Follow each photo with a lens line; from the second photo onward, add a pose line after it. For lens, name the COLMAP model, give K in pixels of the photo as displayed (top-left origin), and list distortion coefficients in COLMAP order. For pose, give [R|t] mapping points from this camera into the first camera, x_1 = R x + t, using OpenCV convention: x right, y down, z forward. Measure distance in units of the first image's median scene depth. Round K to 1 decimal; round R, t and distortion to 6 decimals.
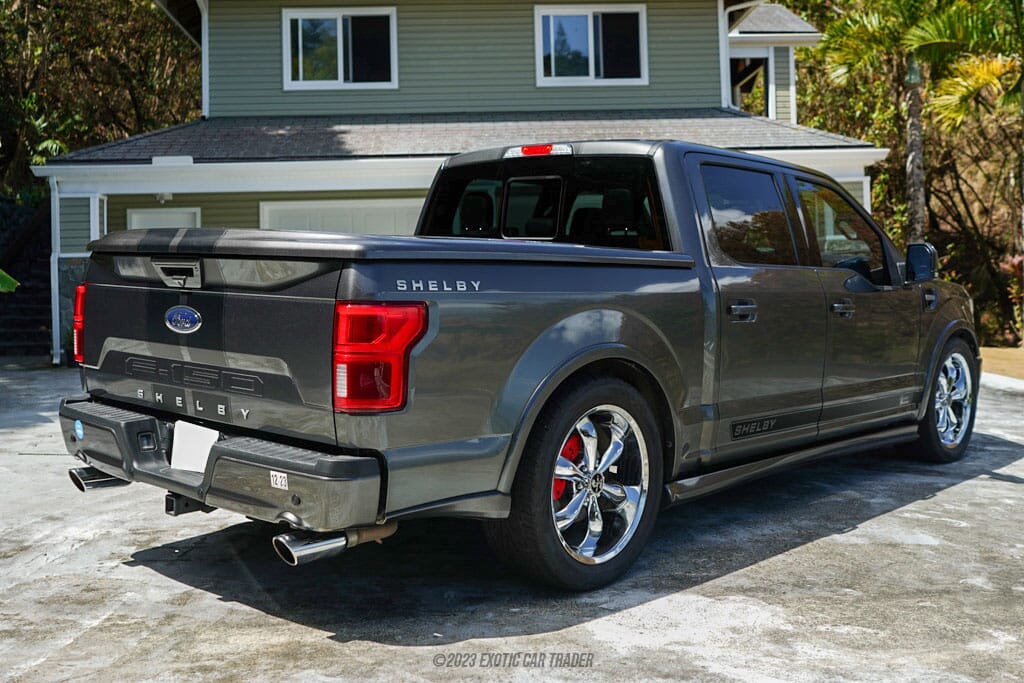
lens RADIAL K [[1011.7, 0, 512.0], [0, 1011.7, 341.5], [0, 0, 1]] dist [-0.003878, -0.006685]
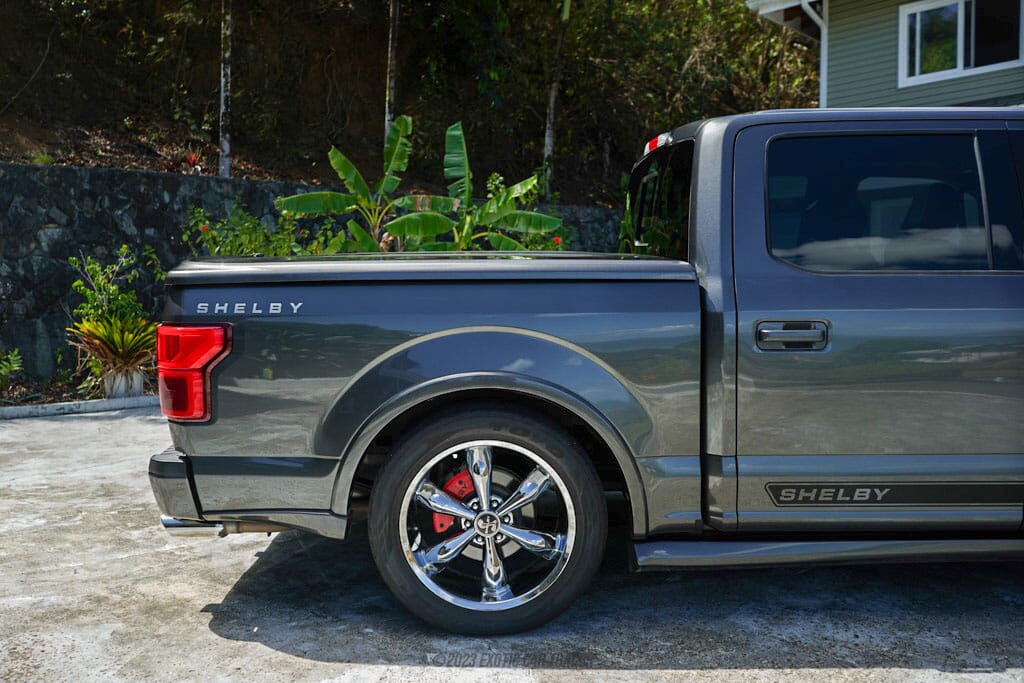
lens RADIAL K [[845.2, 0, 510.4], [0, 845.2, 390.0], [0, 0, 1]] dist [-0.008855, 0.003304]
pose [[0.680970, 0.089455, -0.726827, 0.704643], [-0.031202, 0.995154, 0.093245, -0.056352], [0.731647, -0.040819, 0.680461, 0.556598]]
